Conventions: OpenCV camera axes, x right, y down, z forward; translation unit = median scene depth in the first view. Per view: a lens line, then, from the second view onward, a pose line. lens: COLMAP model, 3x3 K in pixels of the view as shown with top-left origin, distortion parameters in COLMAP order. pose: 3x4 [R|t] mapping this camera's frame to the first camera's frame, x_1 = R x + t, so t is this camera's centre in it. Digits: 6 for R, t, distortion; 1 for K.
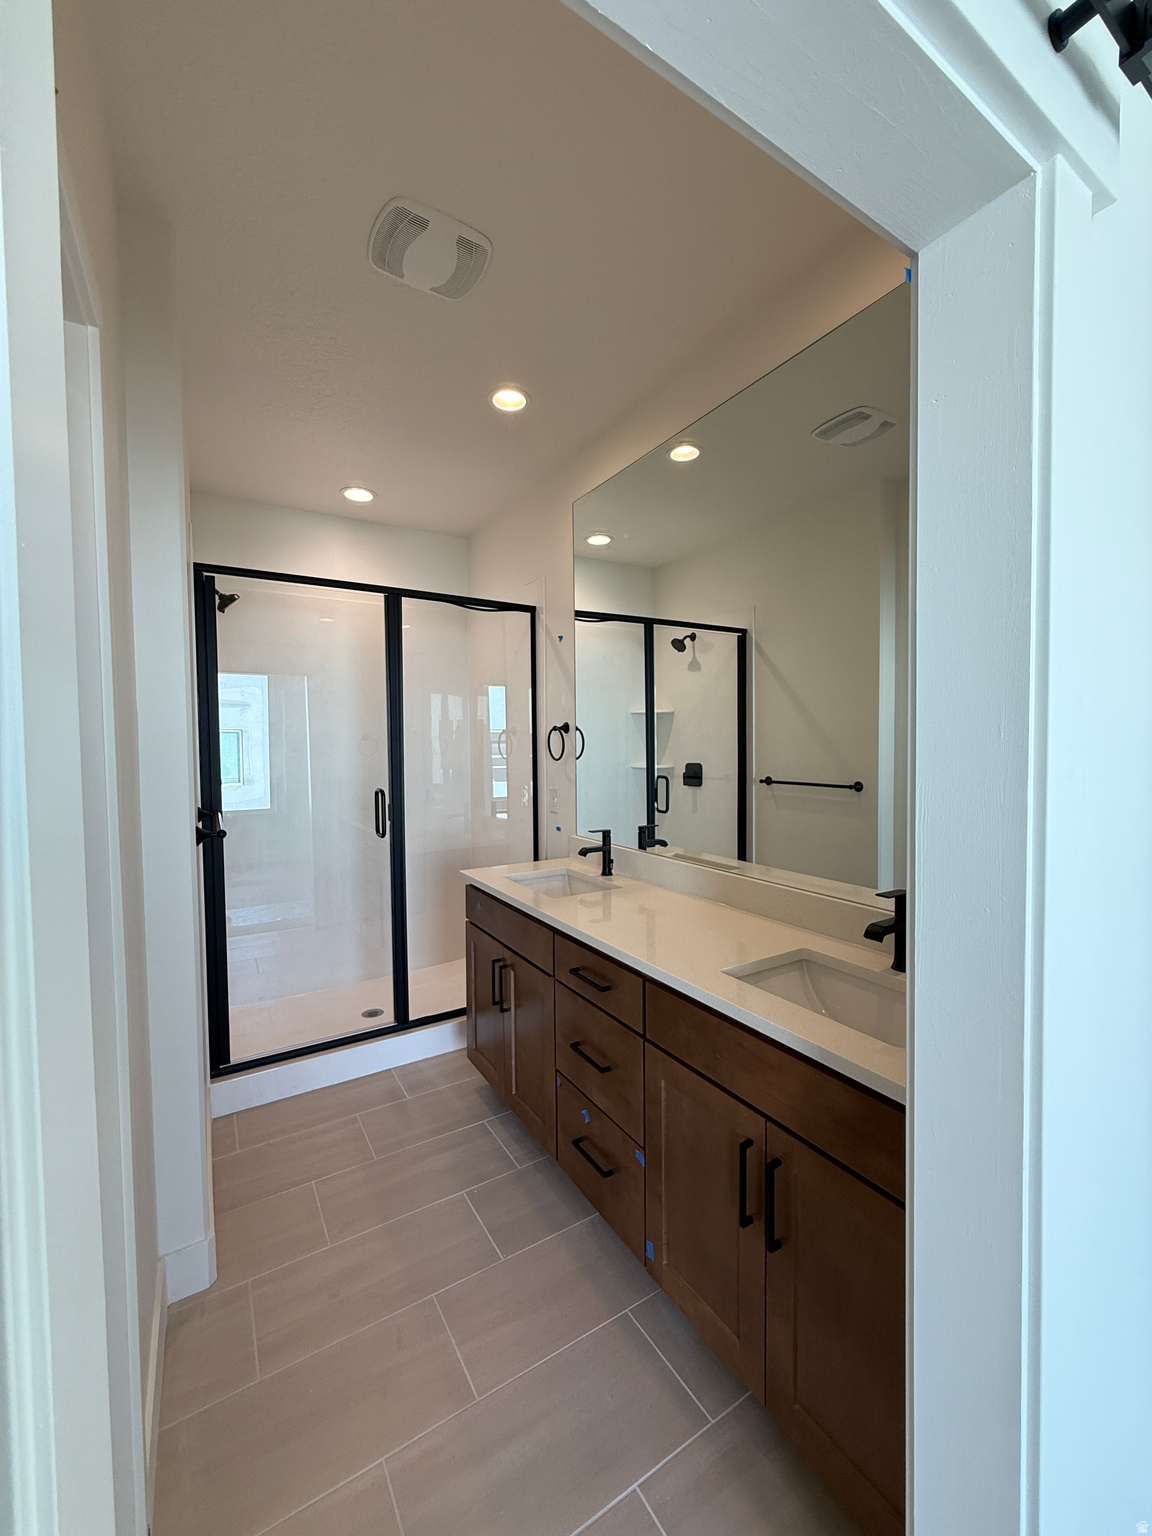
lens RADIAL K [[609.9, 0, 576.1], [0, 609.9, 766.7], [0, 0, 1]] dist [-0.002523, -0.000046]
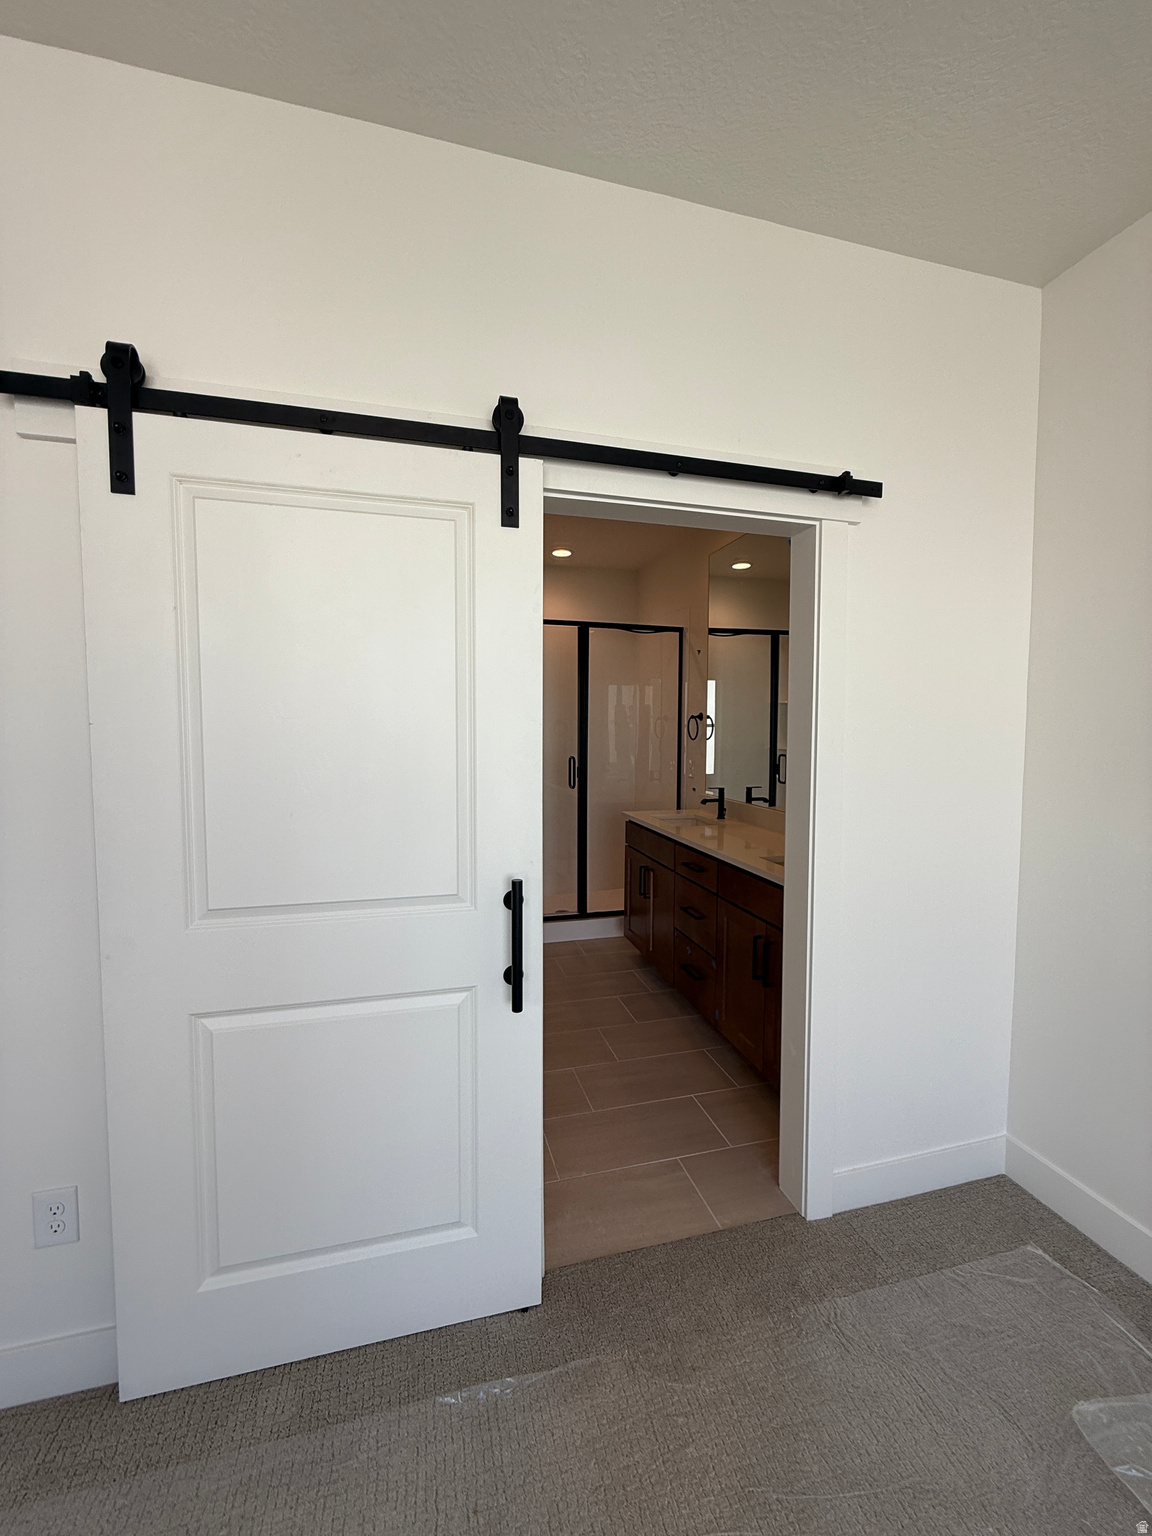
lens RADIAL K [[609.9, 0, 574.0], [0, 609.9, 765.0], [0, 0, 1]] dist [-0.002523, -0.000046]
pose [[0.957964, 0.032232, -0.285071, 0.111148], [-0.024866, 0.999258, 0.029422, 0.013928], [0.285808, -0.021096, 0.958055, -0.437349]]
